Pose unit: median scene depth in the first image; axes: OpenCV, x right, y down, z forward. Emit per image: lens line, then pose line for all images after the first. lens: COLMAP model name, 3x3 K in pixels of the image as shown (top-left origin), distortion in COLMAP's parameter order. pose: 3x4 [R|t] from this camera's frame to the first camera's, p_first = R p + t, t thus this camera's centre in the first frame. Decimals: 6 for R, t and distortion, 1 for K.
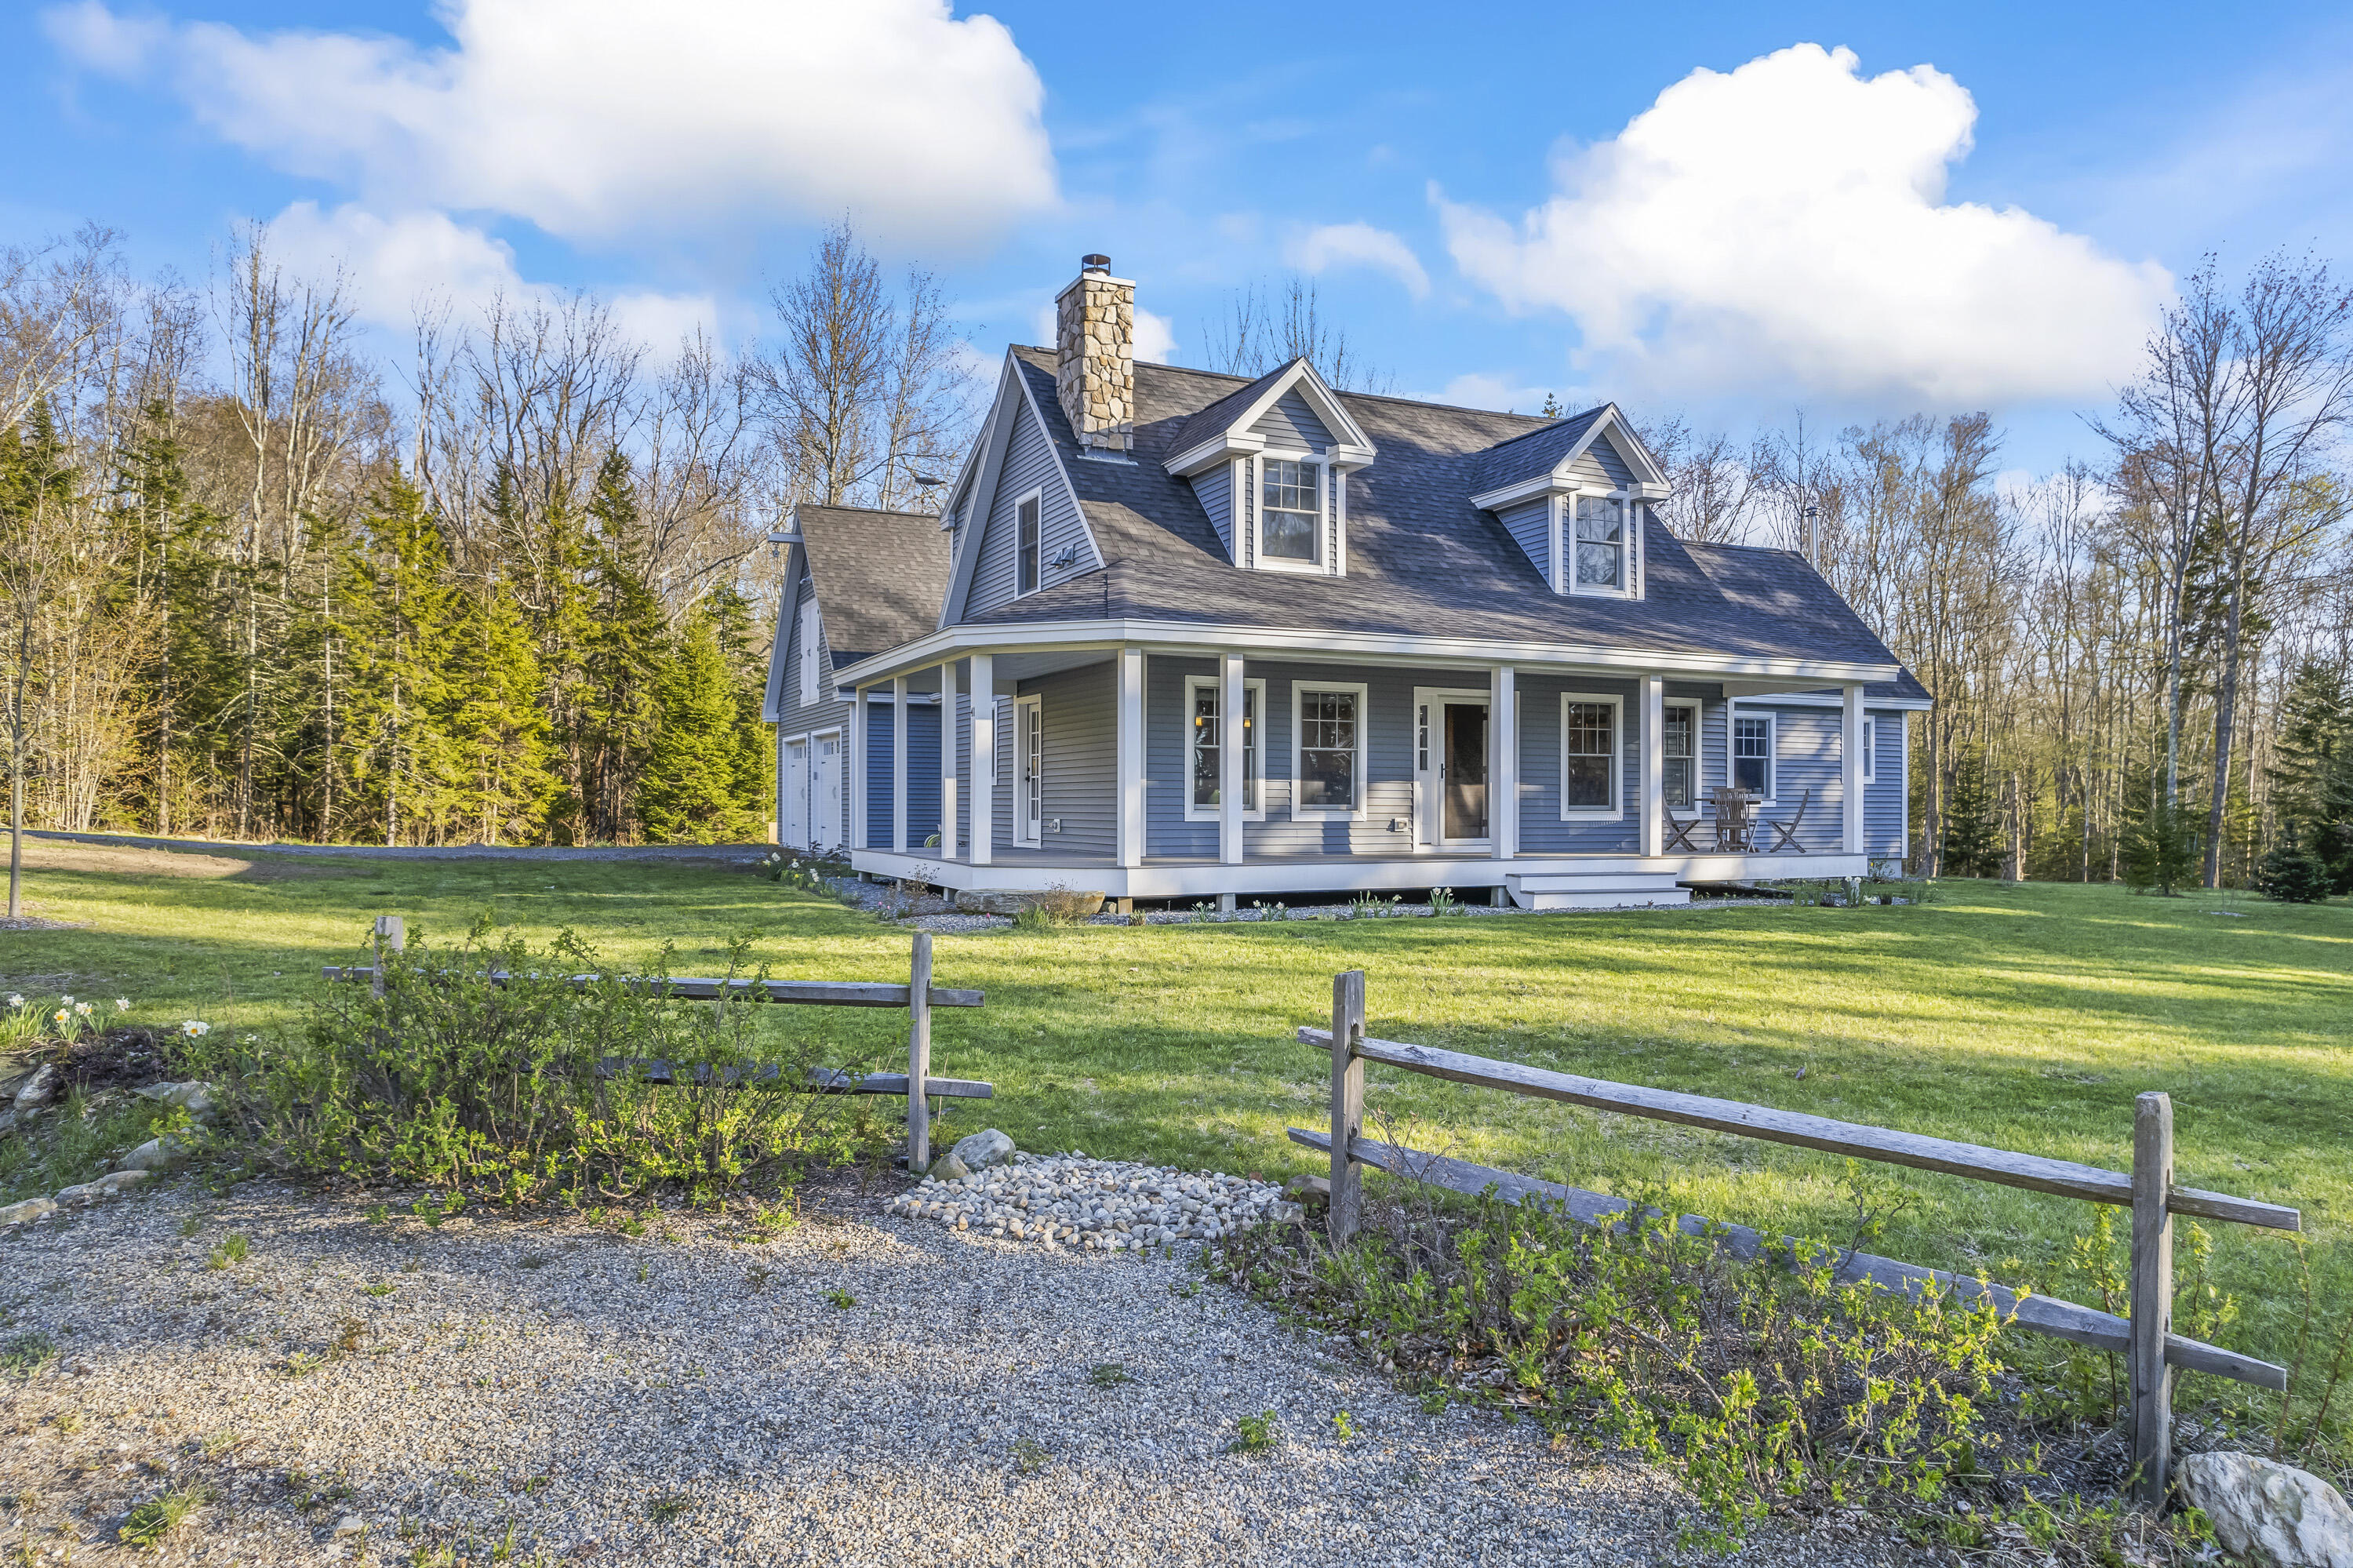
lens RADIAL K [[1517.7, 0, 1176.5], [0, 1517.7, 784.0], [0, 0, 1]] dist [-0.056625, 0.053998]
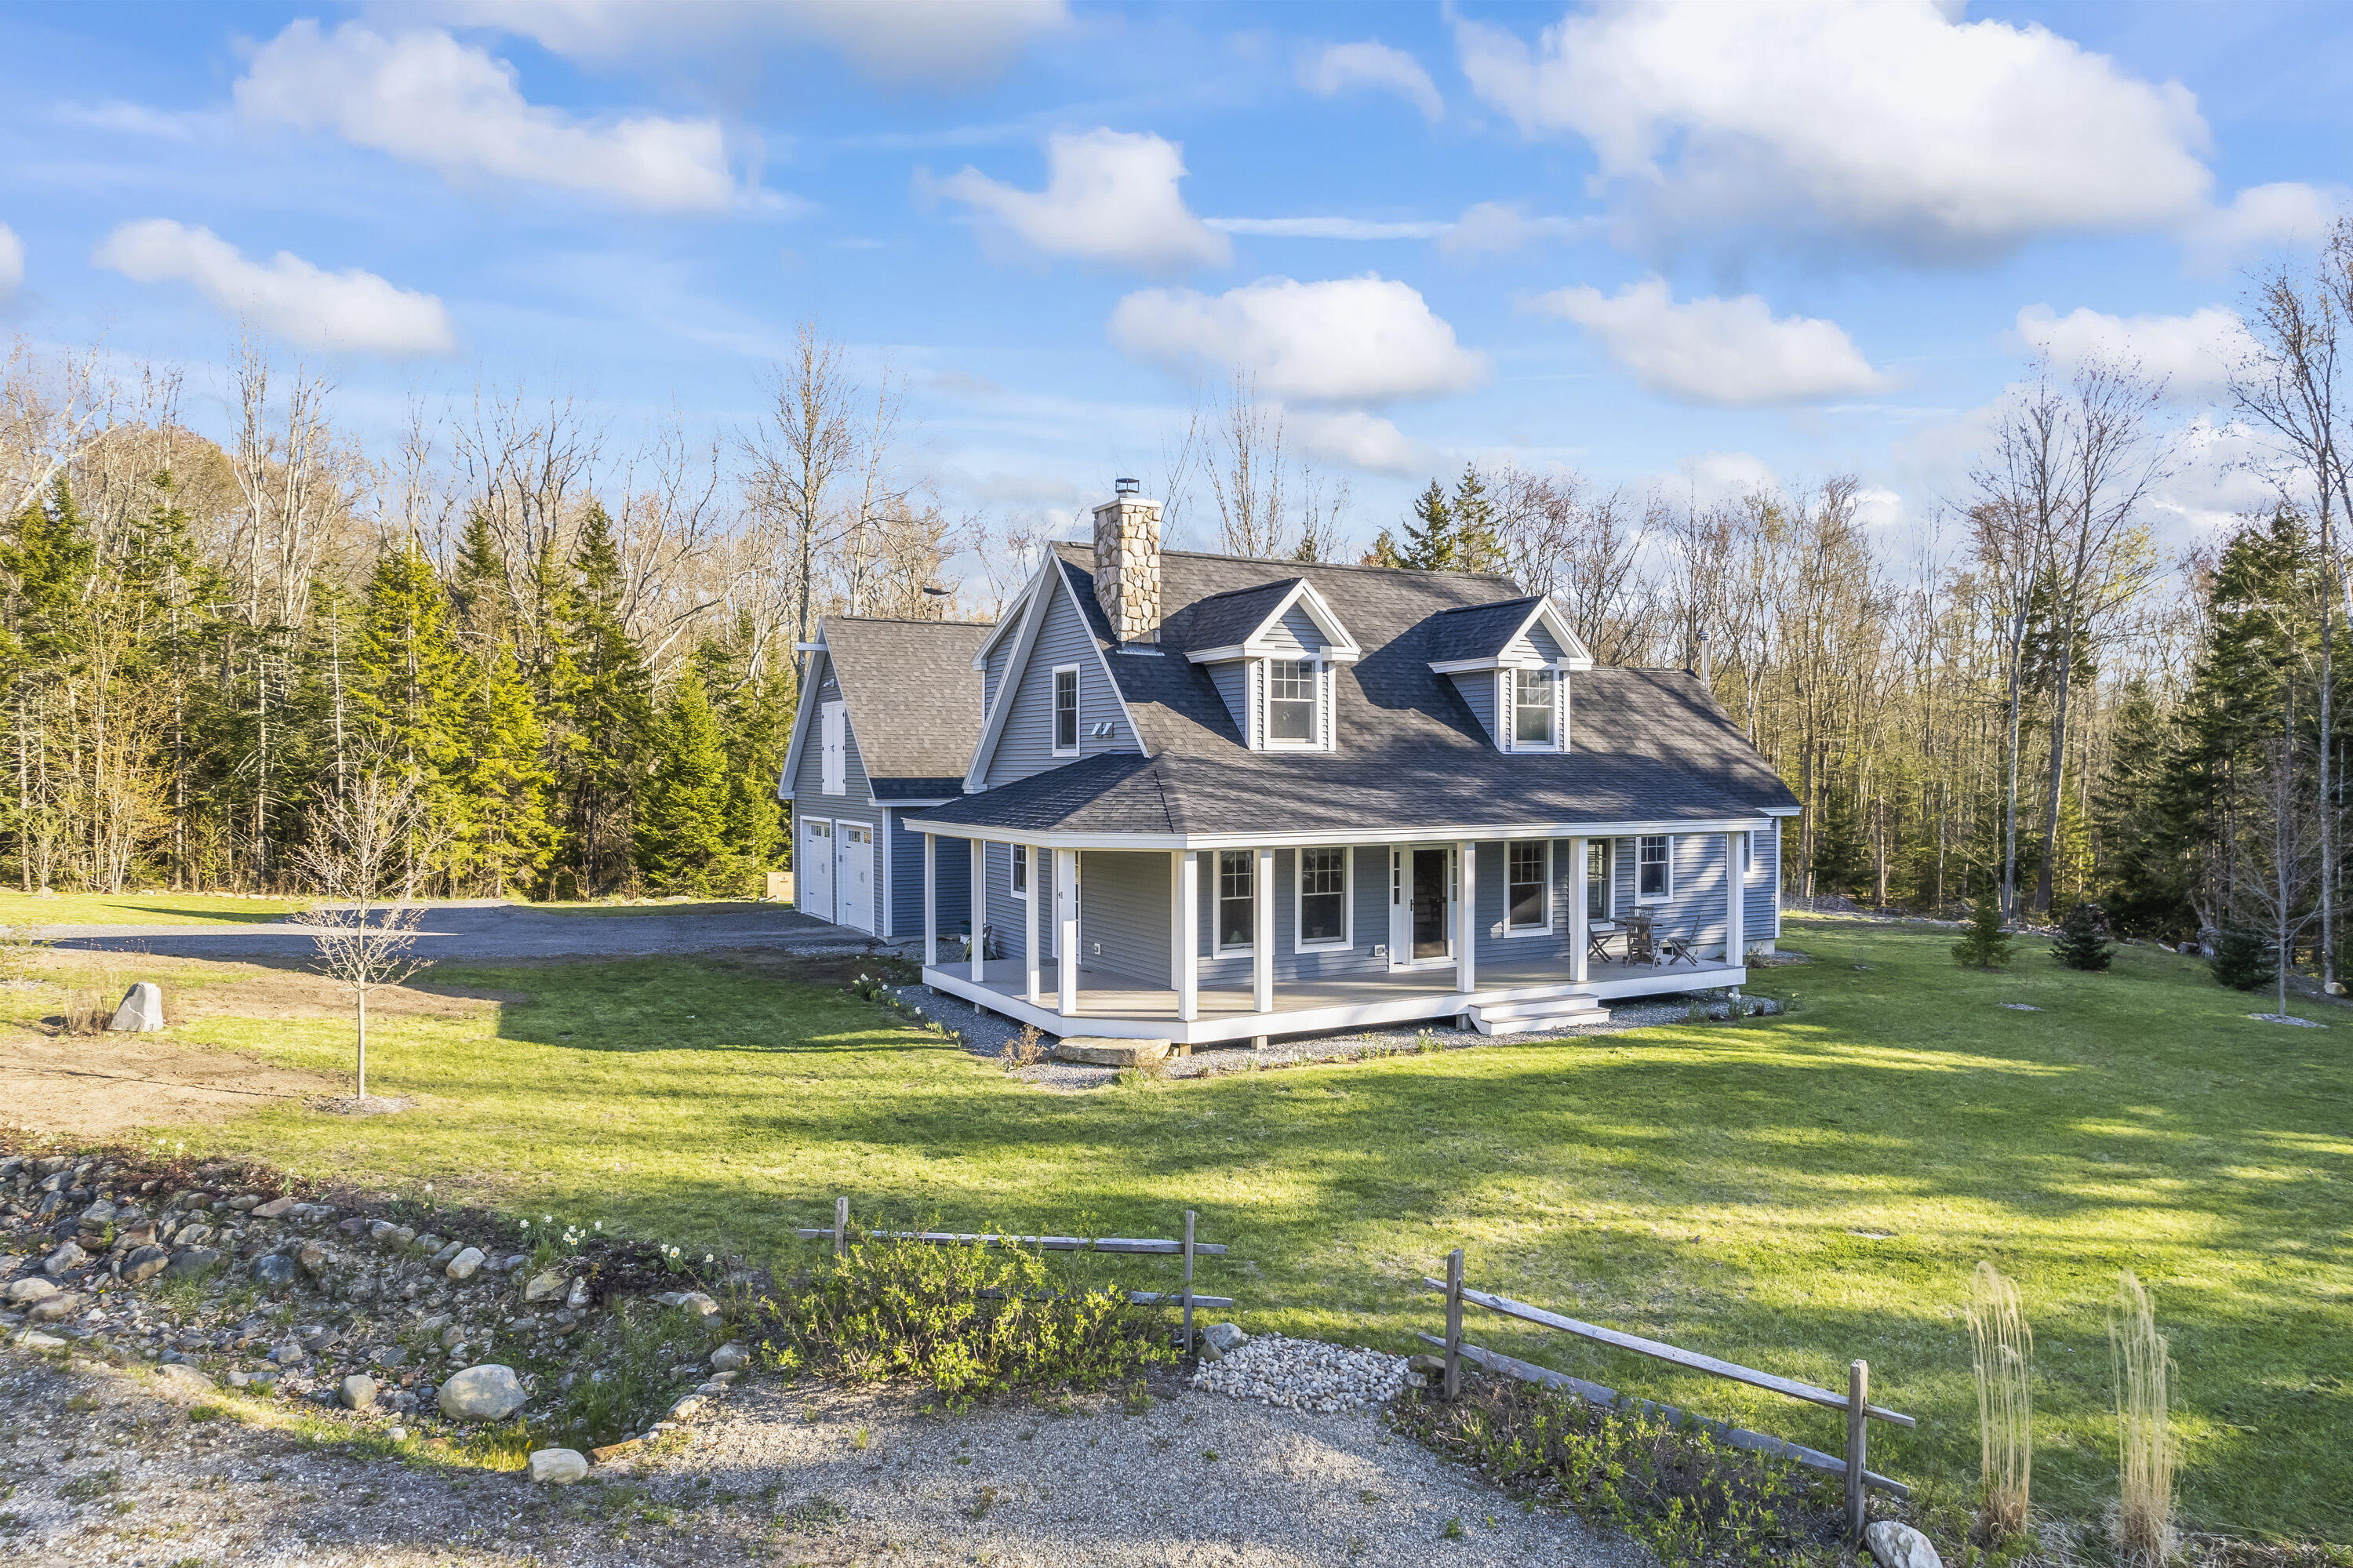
lens RADIAL K [[1517.7, 0, 1176.5], [0, 1517.7, 784.0], [0, 0, 1]] dist [-0.056625, 0.053998]
pose [[0.997797, -0.005945, 0.066079, -0.091393], [0.004116, 0.999606, 0.027780, -0.132798], [-0.066218, -0.027446, 0.997428, -0.207315]]
